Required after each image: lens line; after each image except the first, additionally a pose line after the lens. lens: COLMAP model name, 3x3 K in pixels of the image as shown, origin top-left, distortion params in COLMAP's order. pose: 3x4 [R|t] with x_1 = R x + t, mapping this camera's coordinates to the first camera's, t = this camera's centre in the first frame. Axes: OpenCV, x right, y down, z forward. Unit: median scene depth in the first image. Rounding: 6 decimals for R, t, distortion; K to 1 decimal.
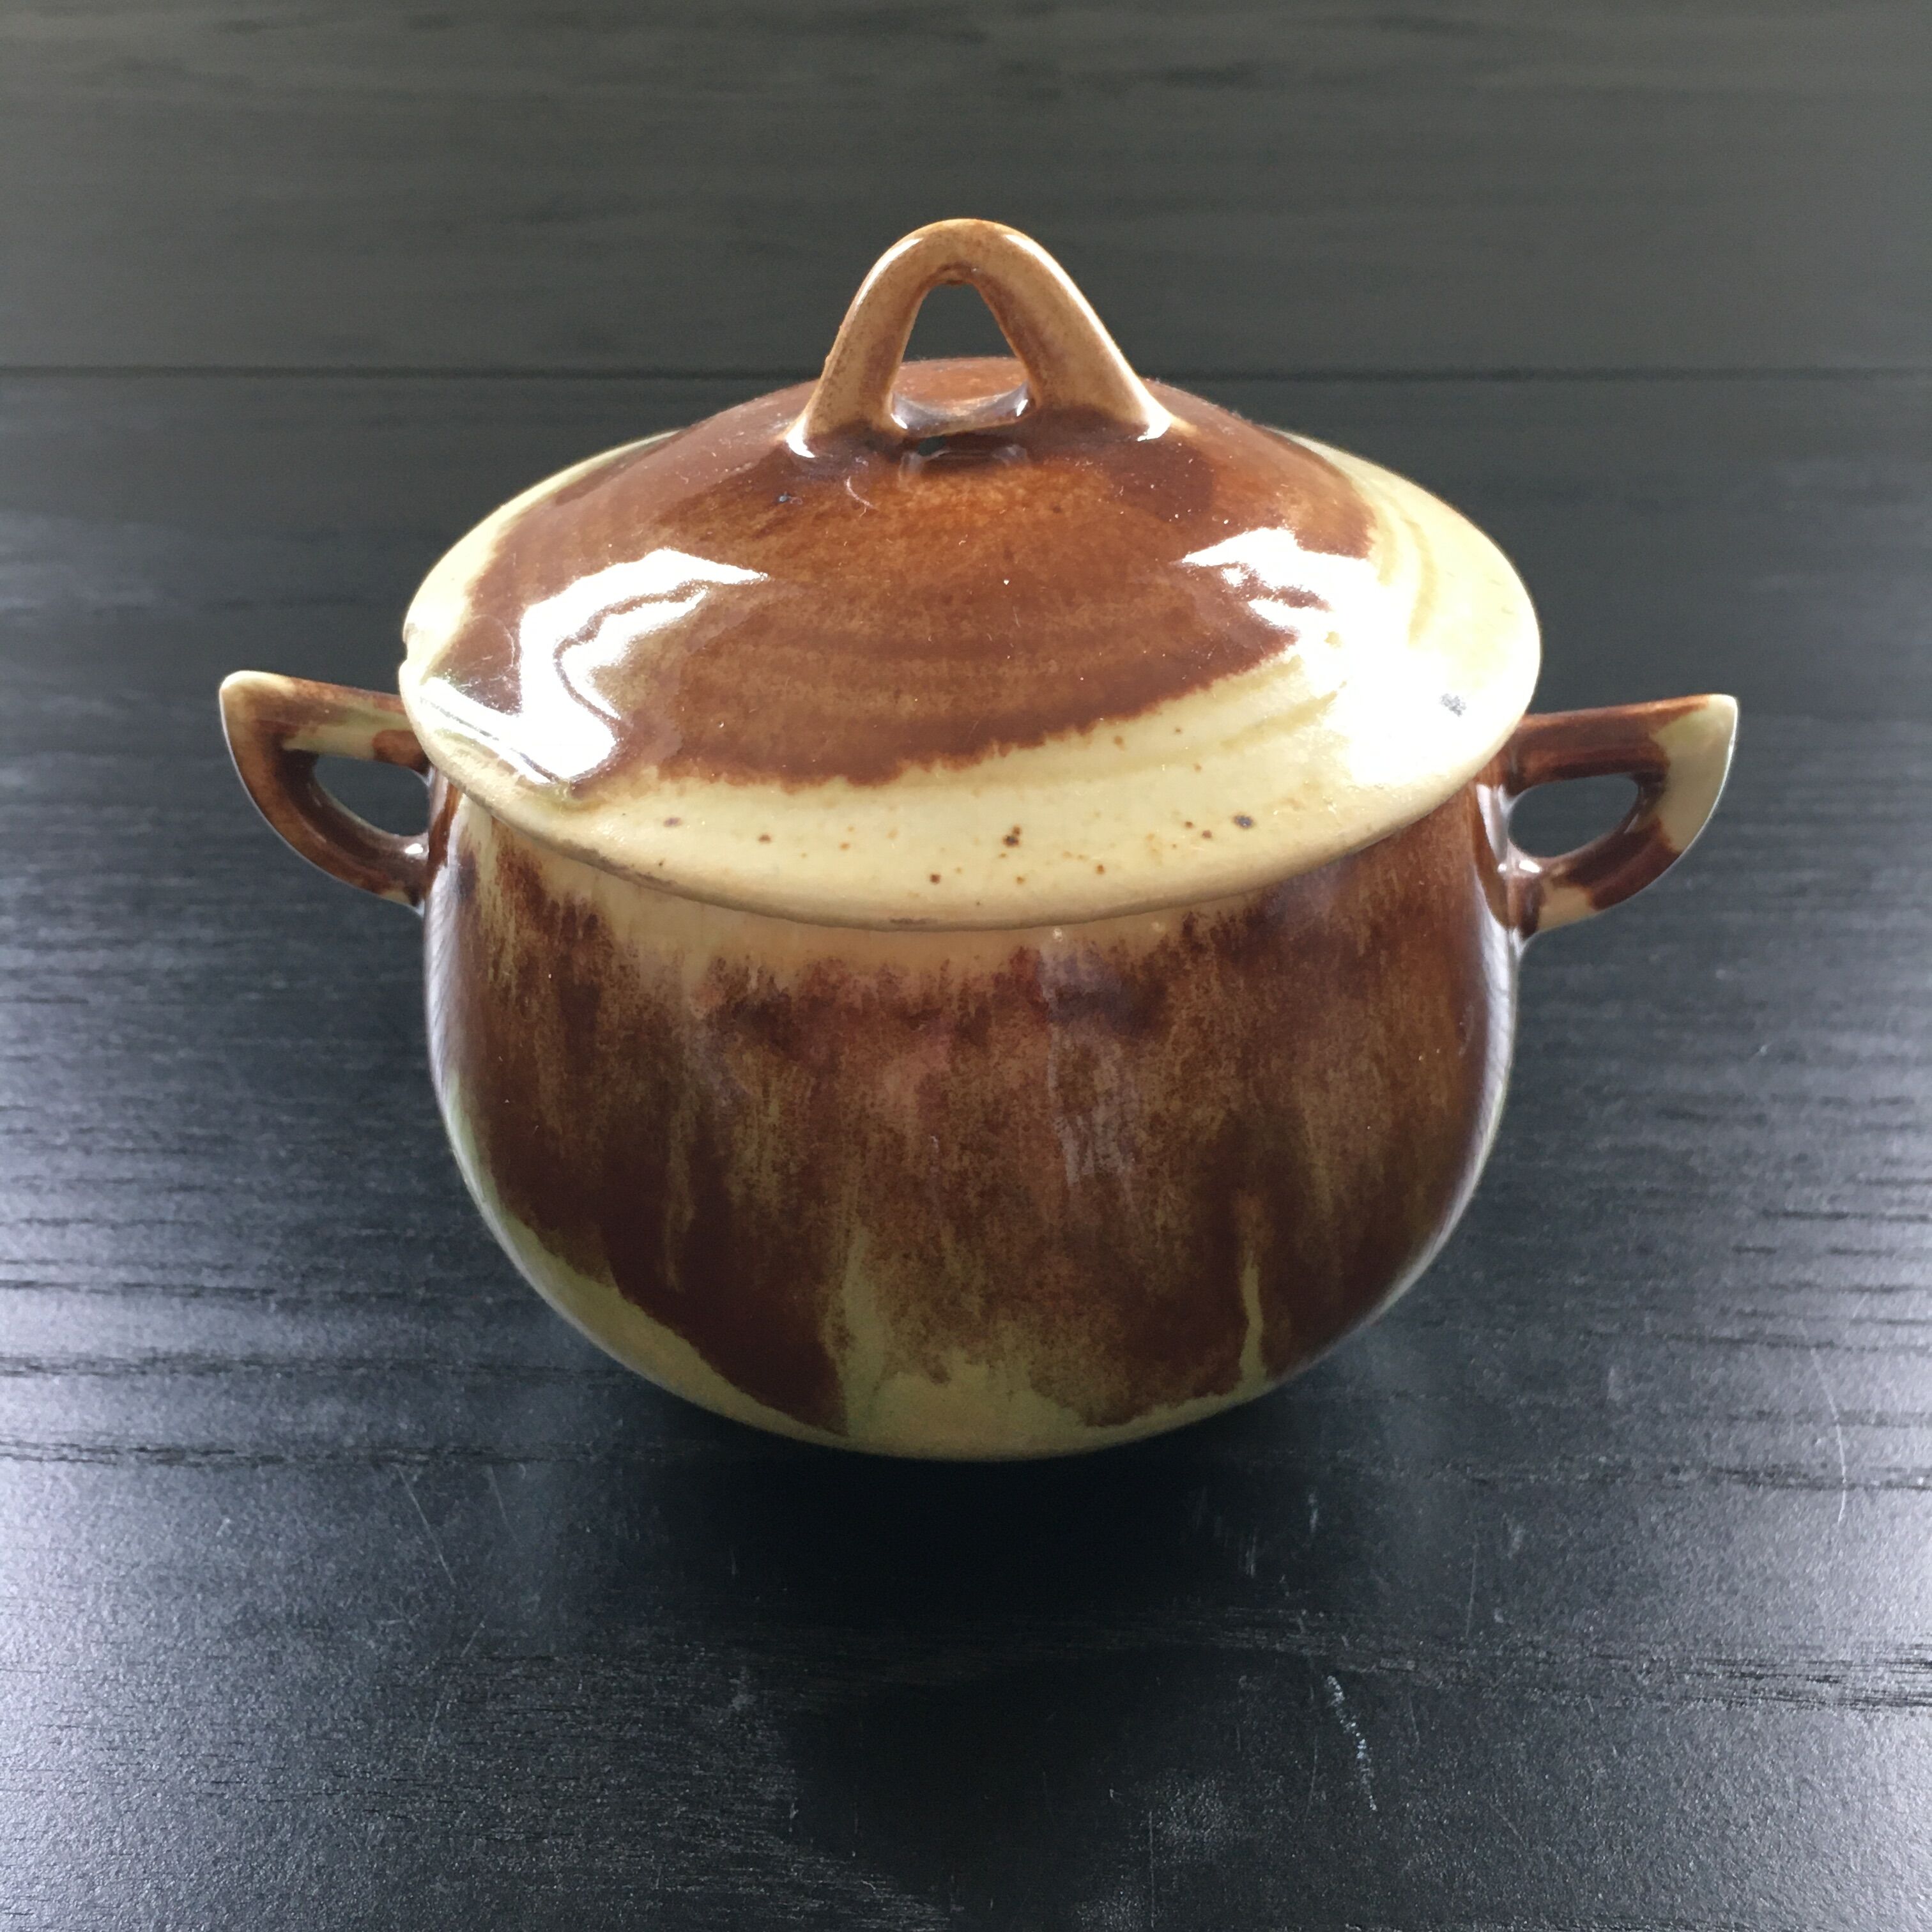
lens RADIAL K [[2004.2, 0, 965.9], [0, 2004.2, 914.7], [0, 0, 1]] dist [0.133731, 0.375995]
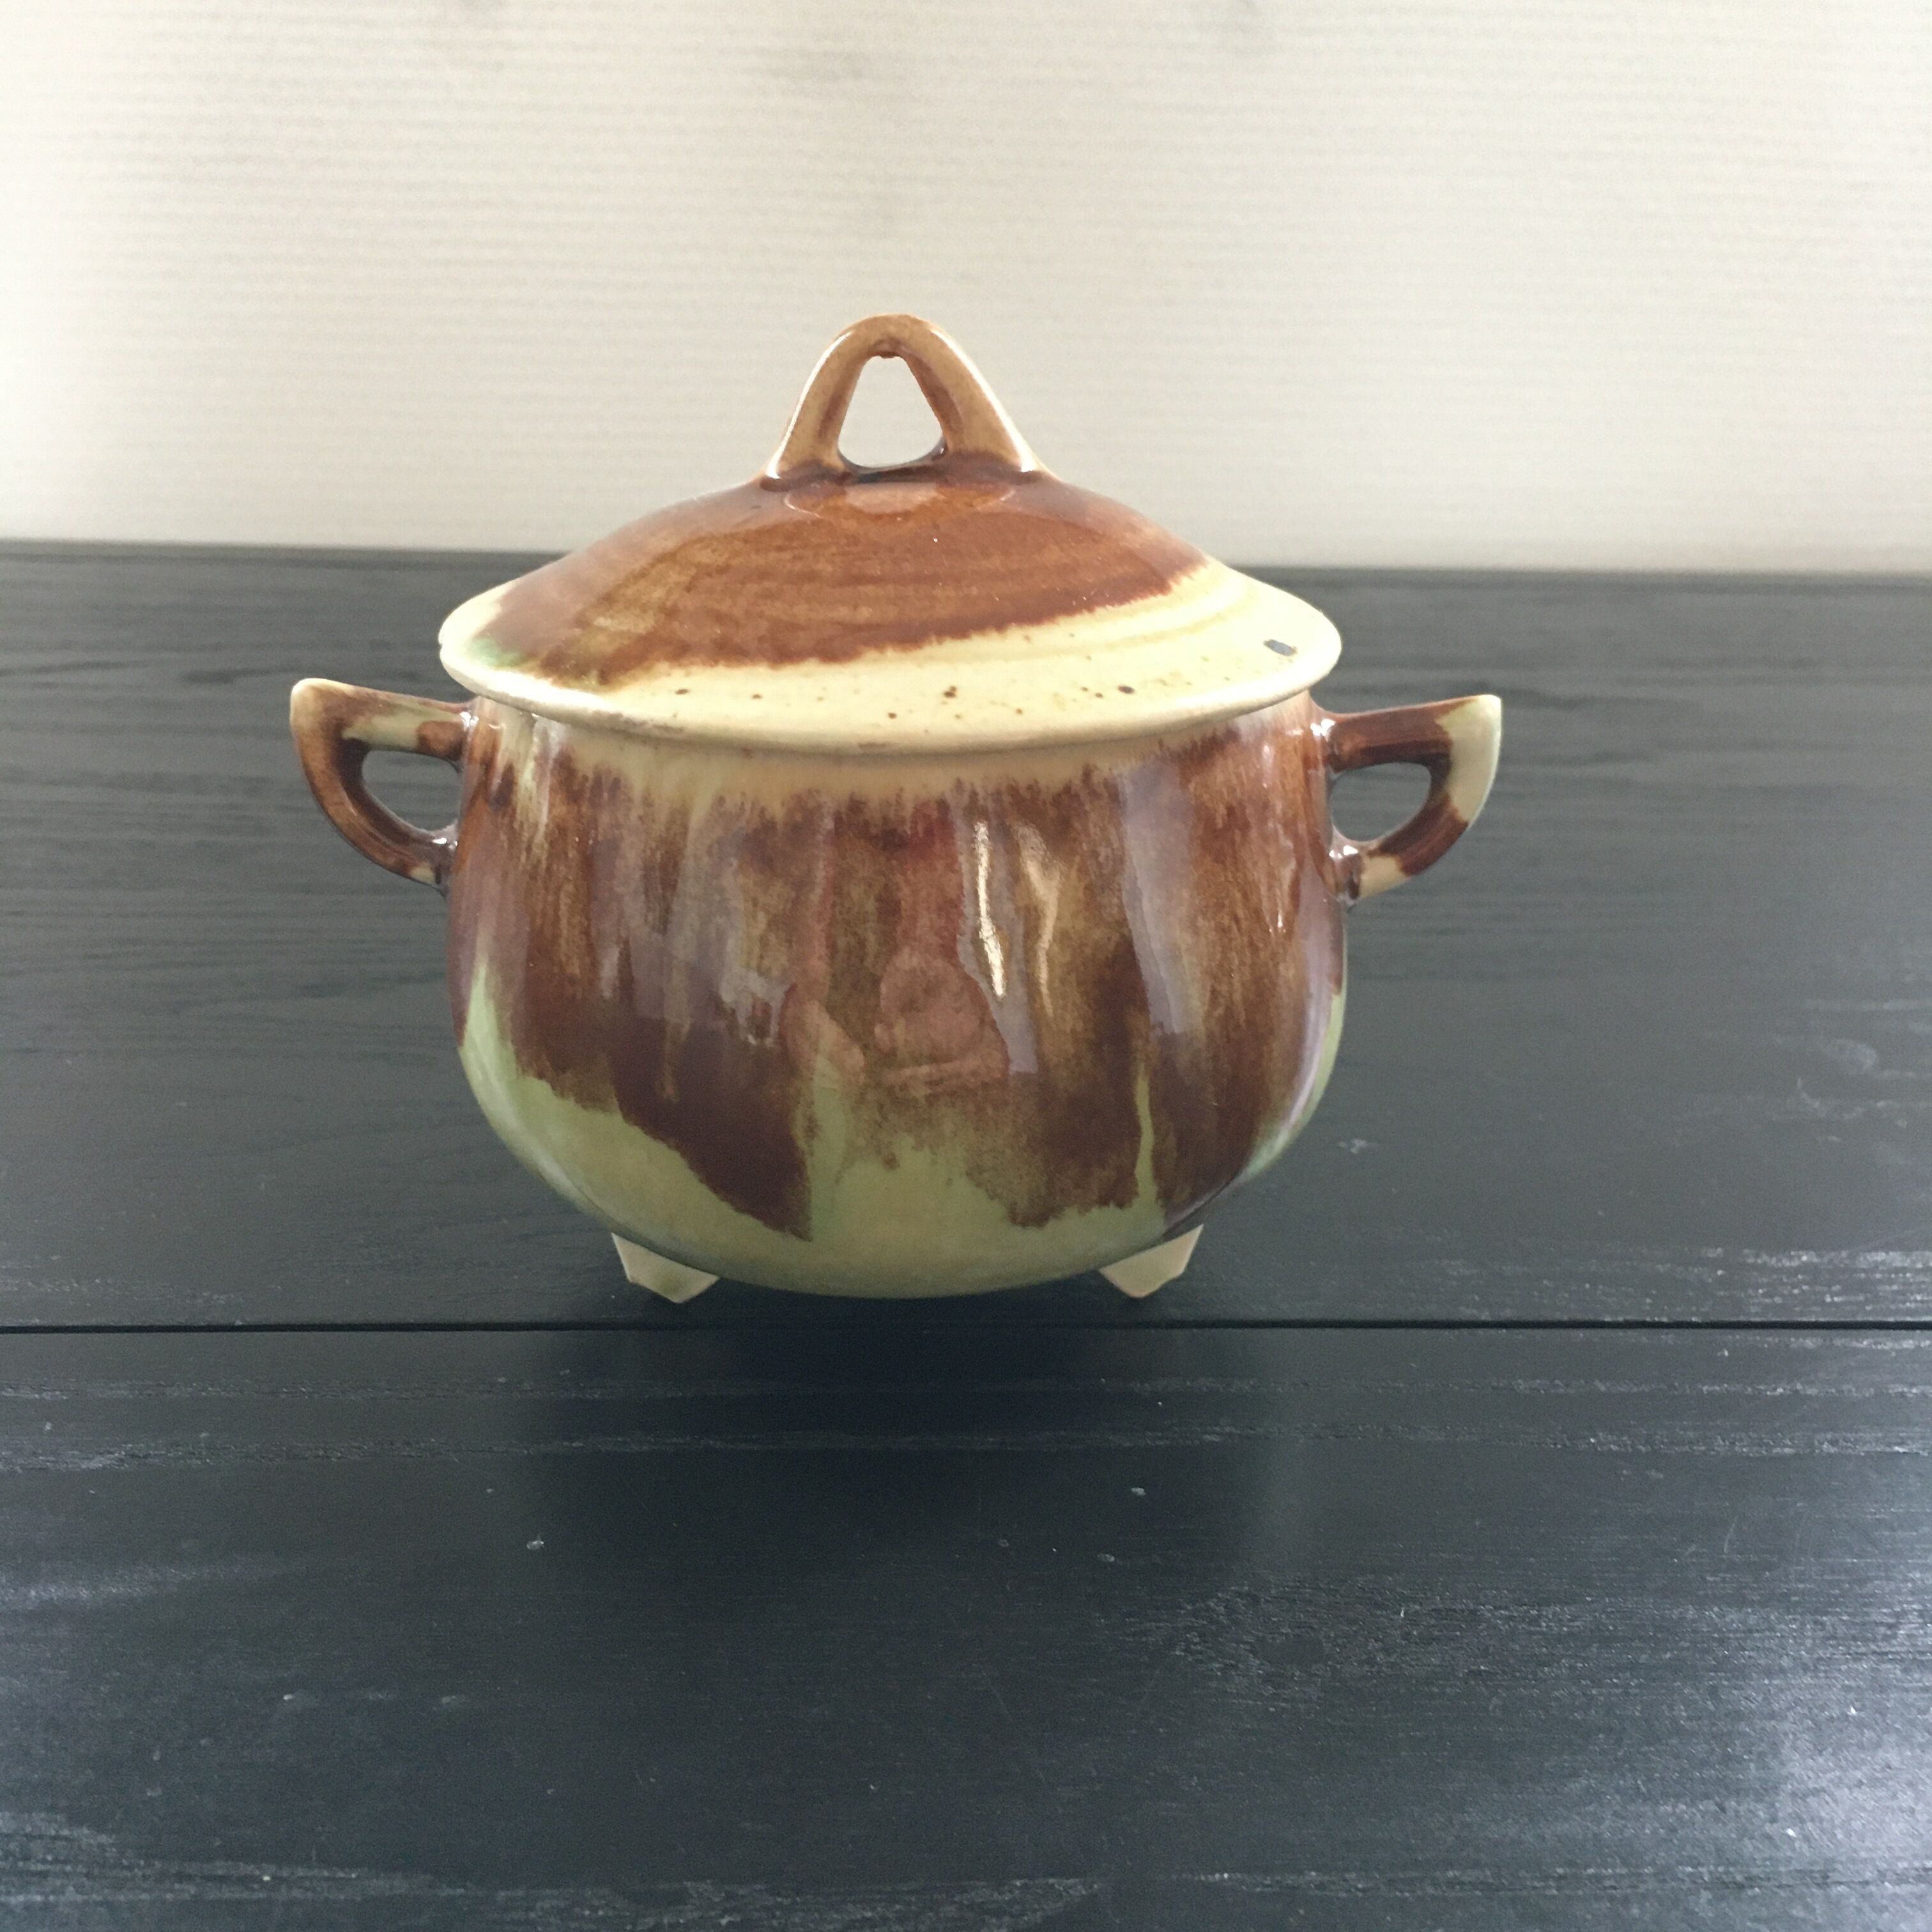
lens RADIAL K [[2085.4, 0, 821.5], [0, 2085.4, 969.6], [0, 0, 1]] dist [0.007481, 0.911716]
pose [[0.999747, -0.004220, 0.022089, -0.084650], [0.009163, 0.973442, -0.228749, 0.414426], [-0.020537, 0.228894, 0.973235, -0.252632]]
